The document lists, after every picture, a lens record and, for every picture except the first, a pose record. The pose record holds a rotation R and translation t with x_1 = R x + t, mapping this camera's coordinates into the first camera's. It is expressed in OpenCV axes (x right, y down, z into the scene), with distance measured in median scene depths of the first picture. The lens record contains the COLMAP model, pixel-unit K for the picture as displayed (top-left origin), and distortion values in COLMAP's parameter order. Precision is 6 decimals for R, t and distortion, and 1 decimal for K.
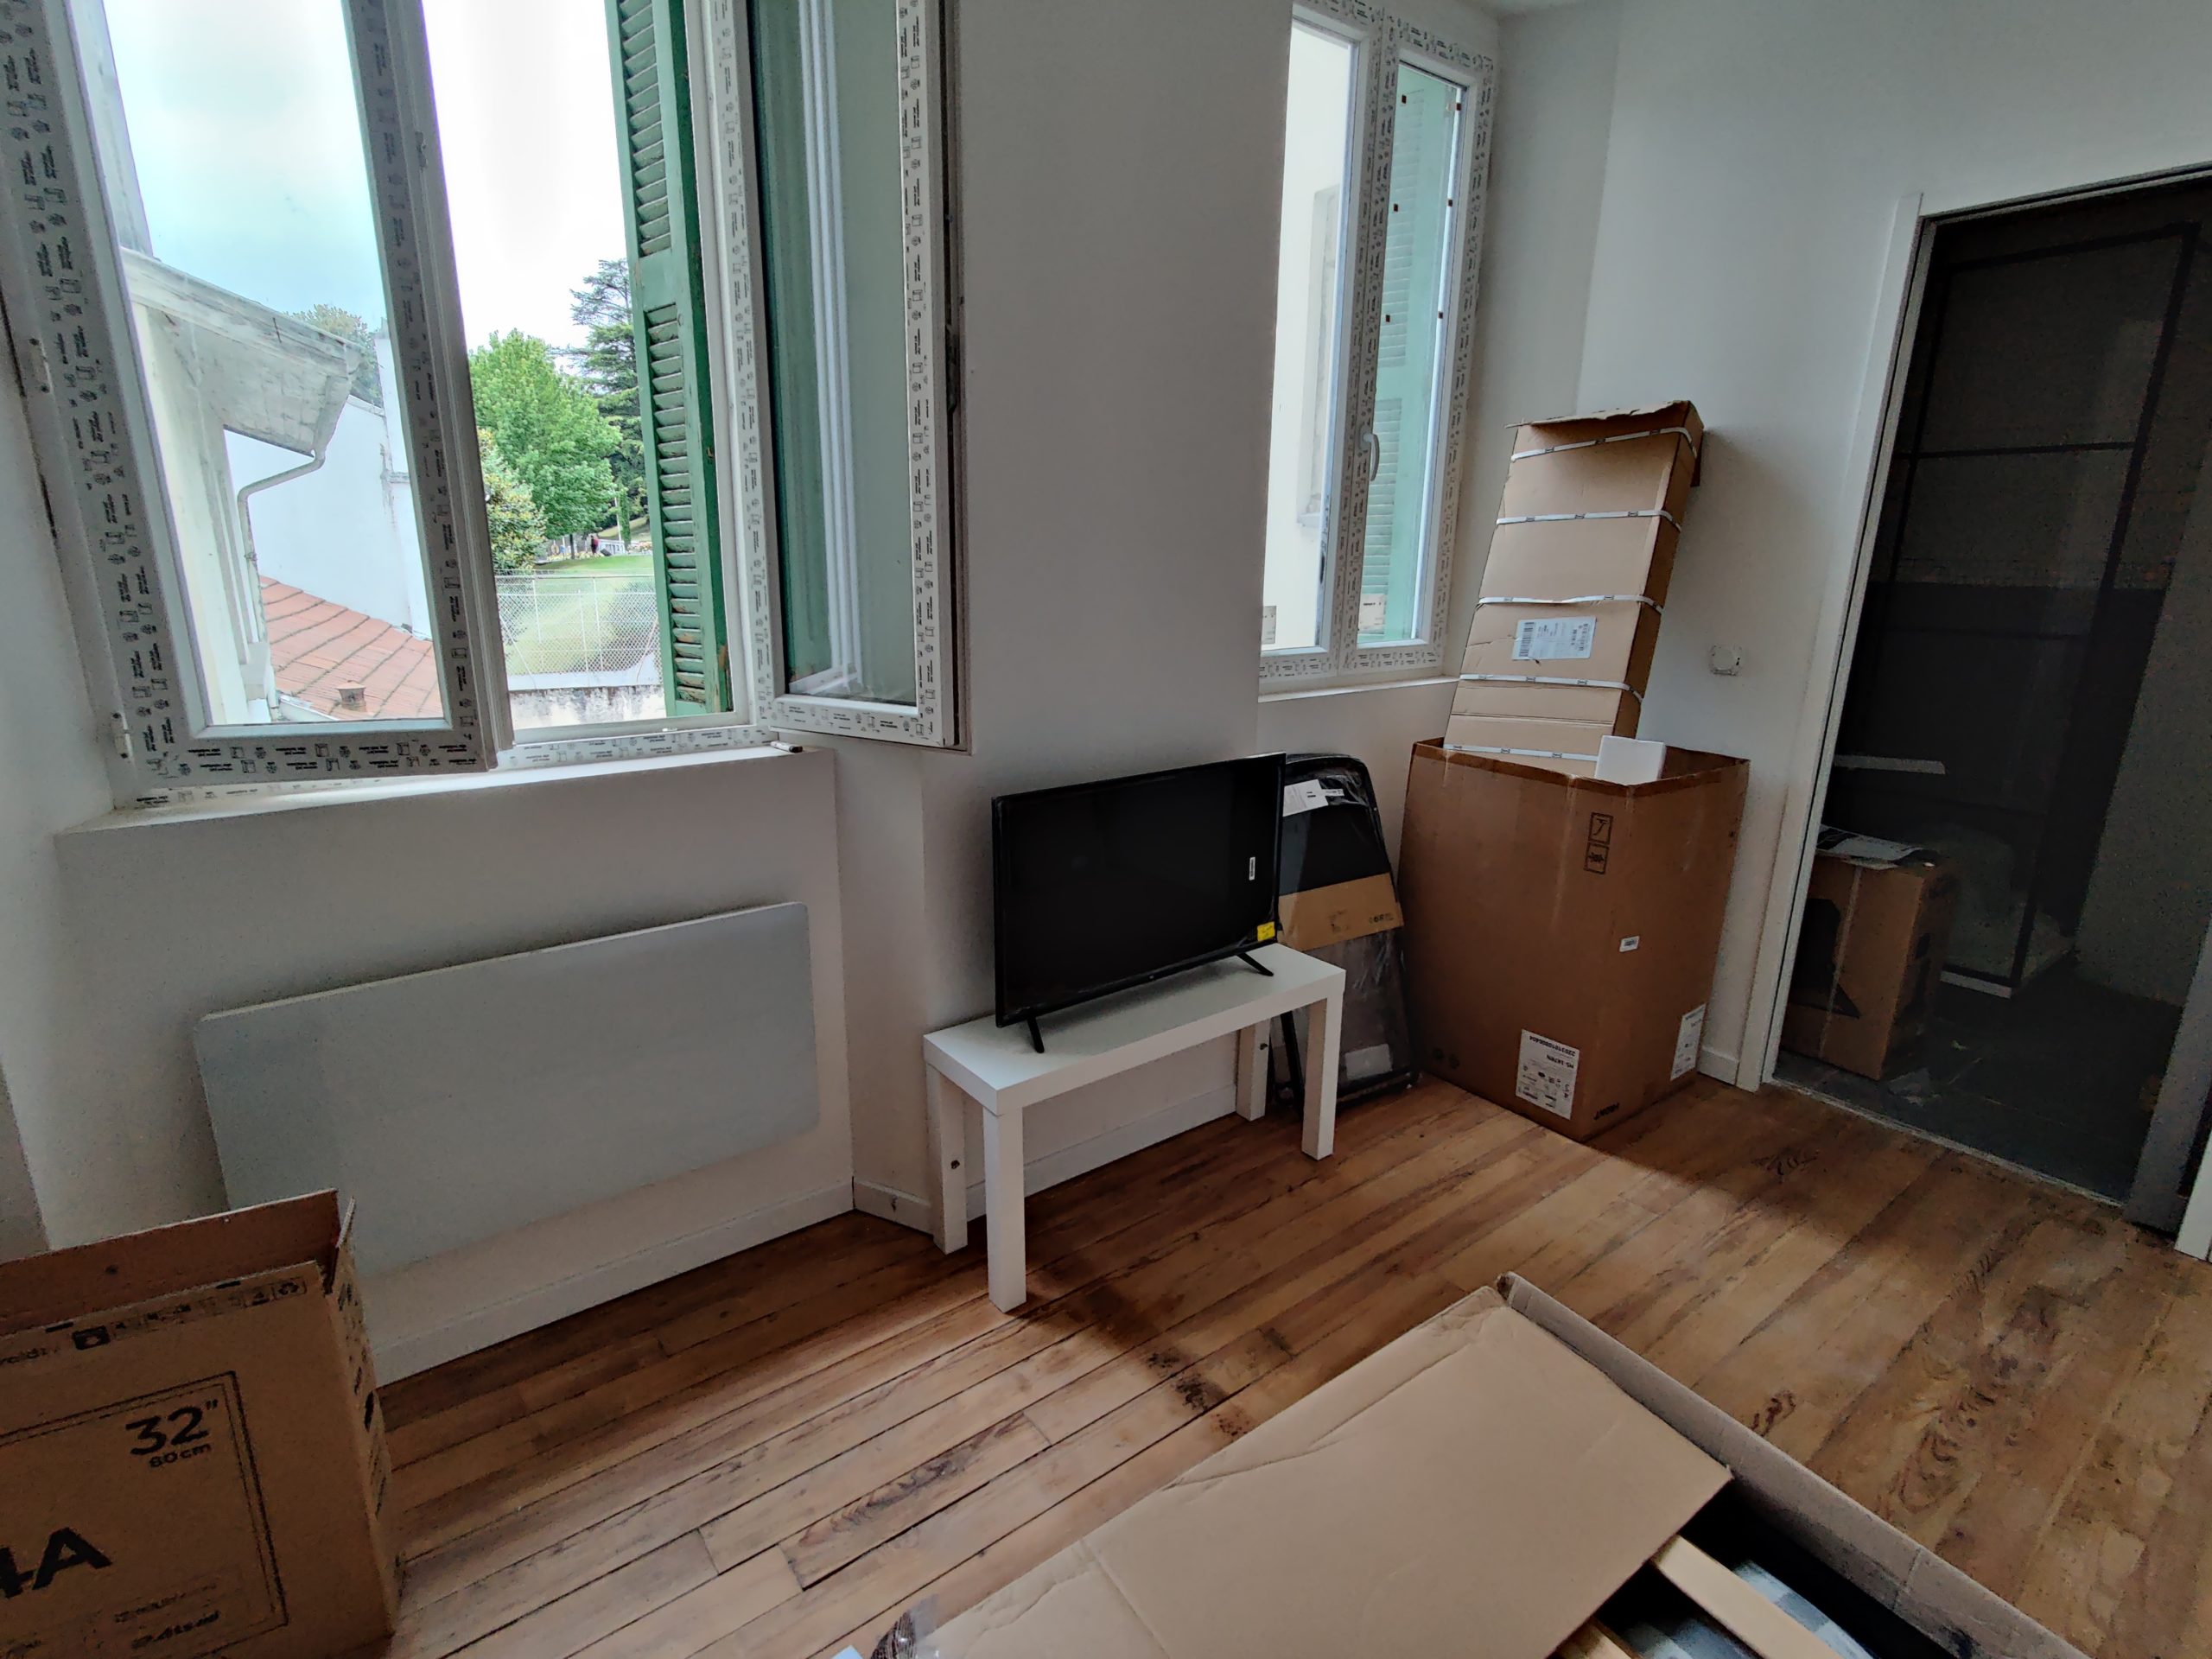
lens RADIAL K [[1077.6, 0, 1105.3], [0, 1077.6, 819.5], [0, 0, 1]] dist [0.001193, 0.000130]
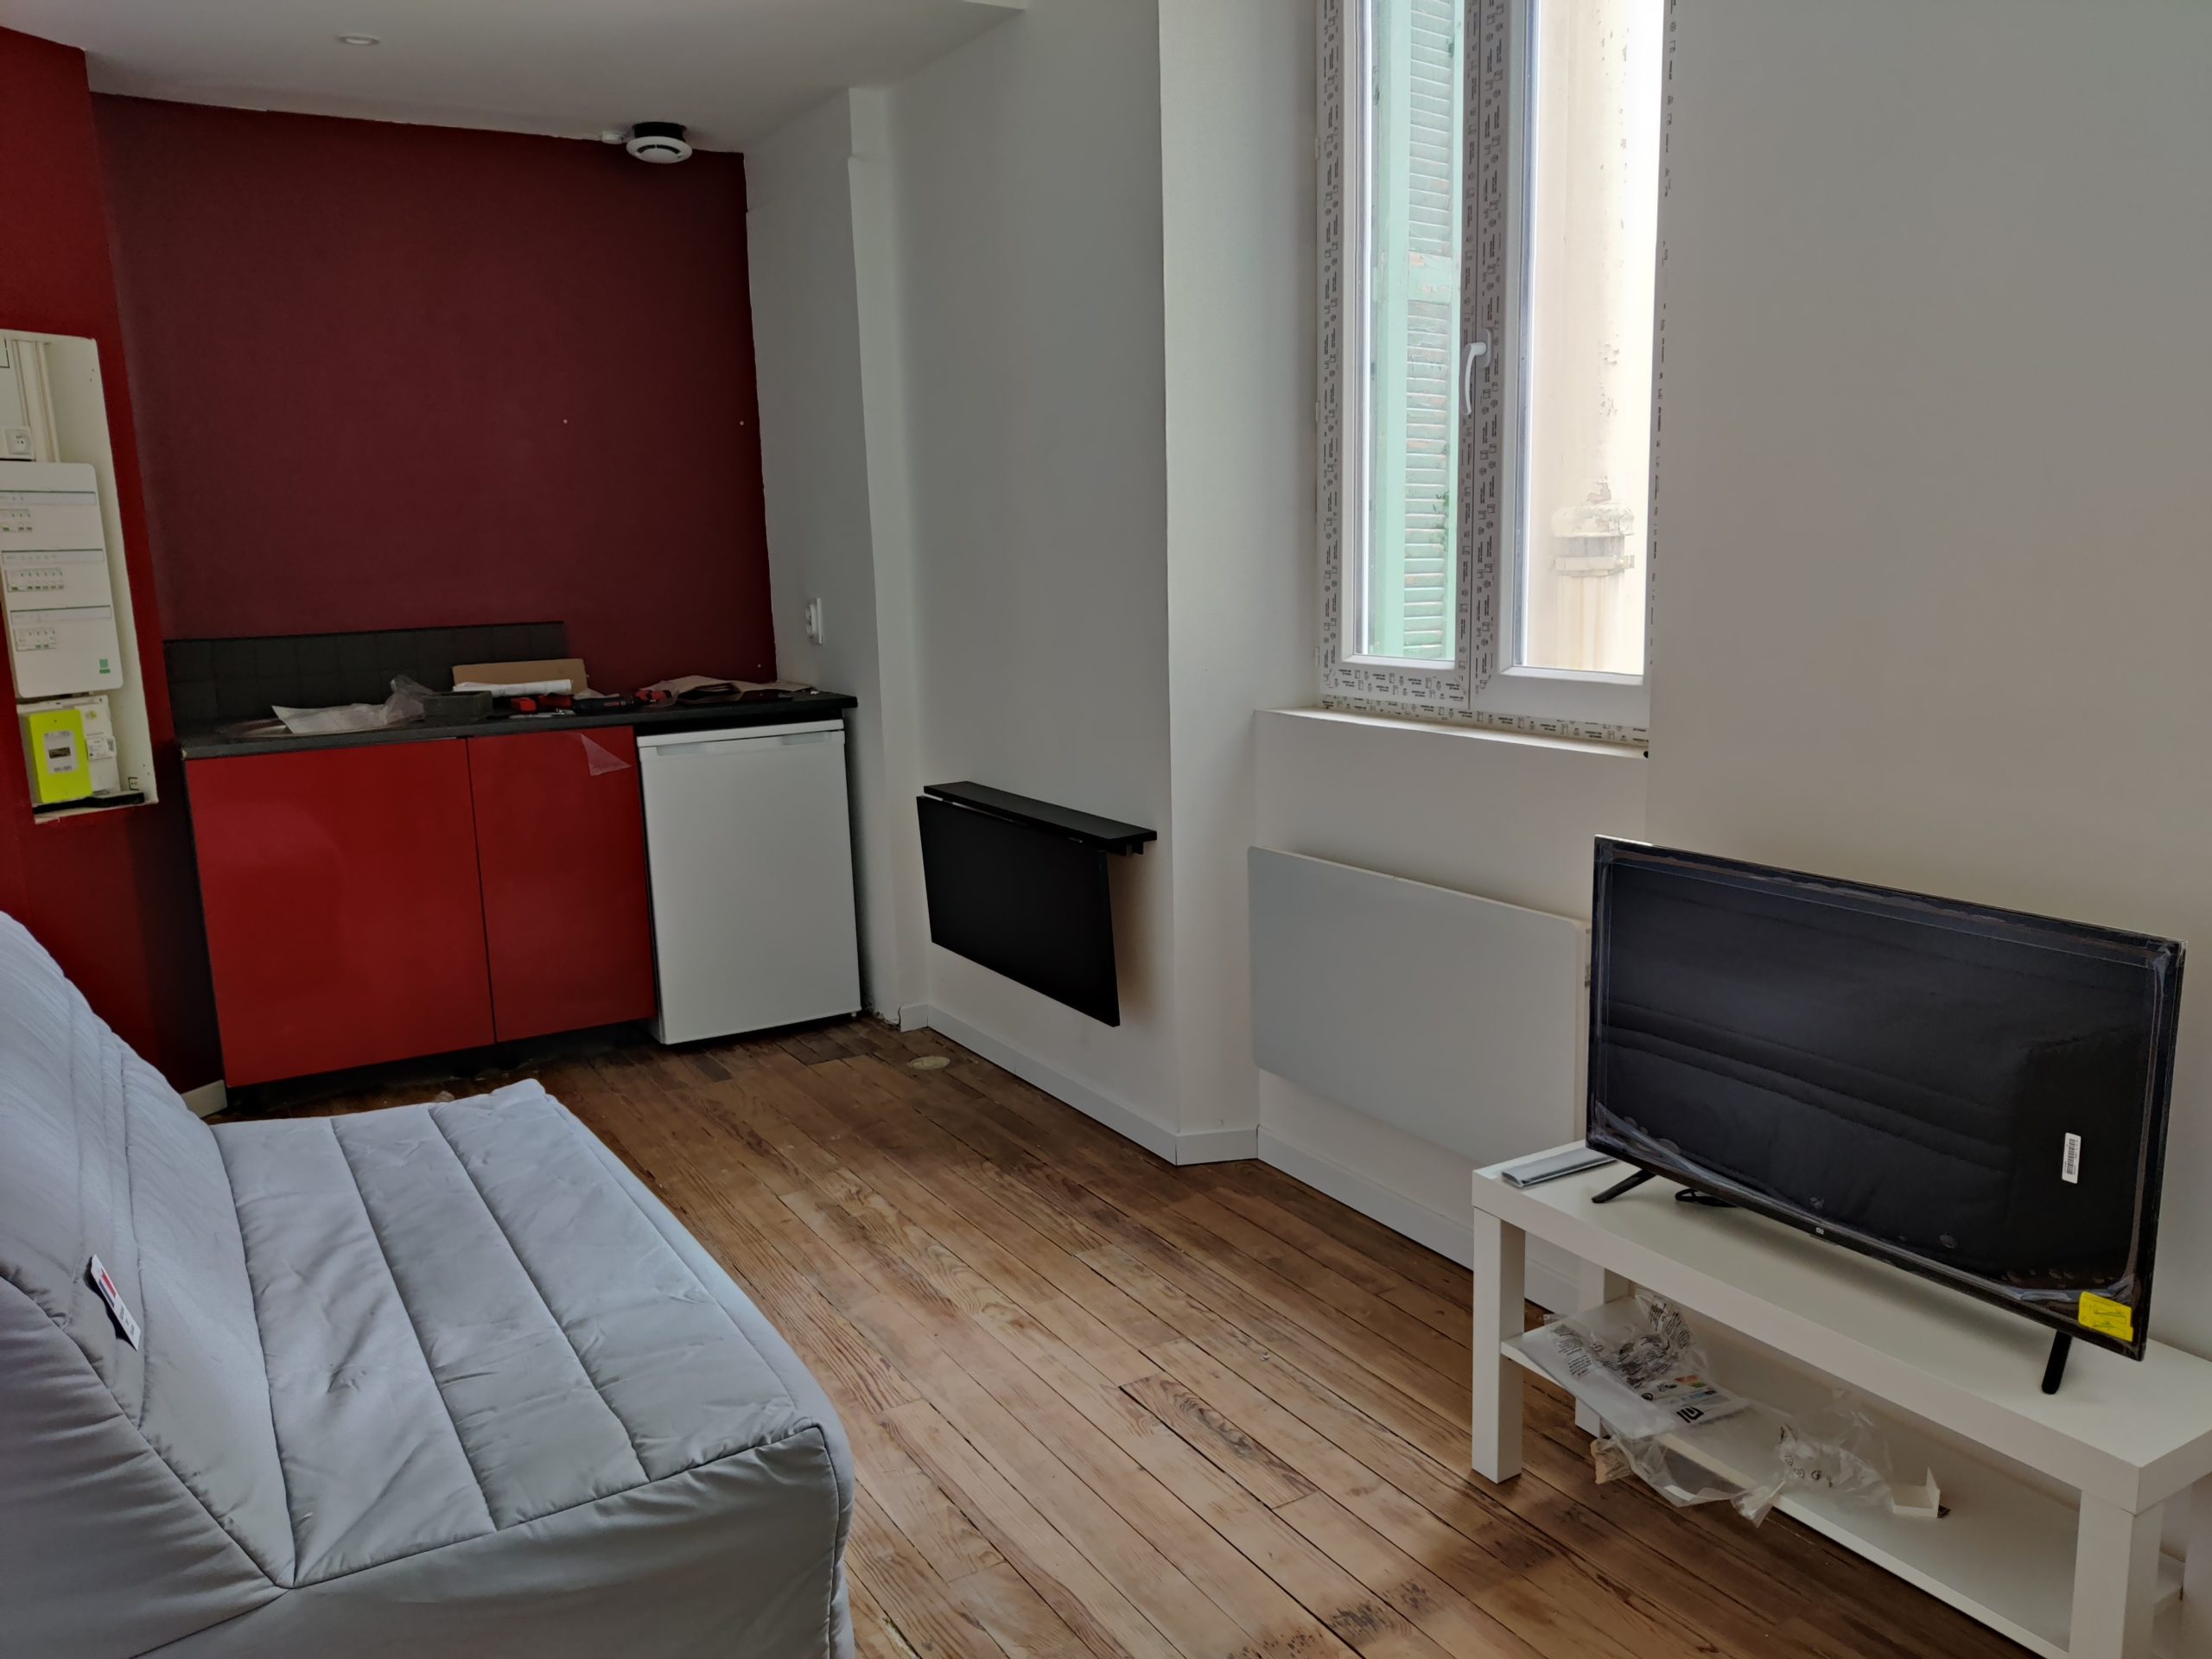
lens RADIAL K [[1665.6, 0, 1106.5], [0, 1665.6, 836.1], [0, 0, 1]] dist [-0.004224, -0.002086]
pose [[-0.093800, 0.182985, -0.978631, 1.212043], [-0.217913, 0.955356, 0.199519, -0.204596], [0.971450, 0.231972, -0.049738, 0.795565]]
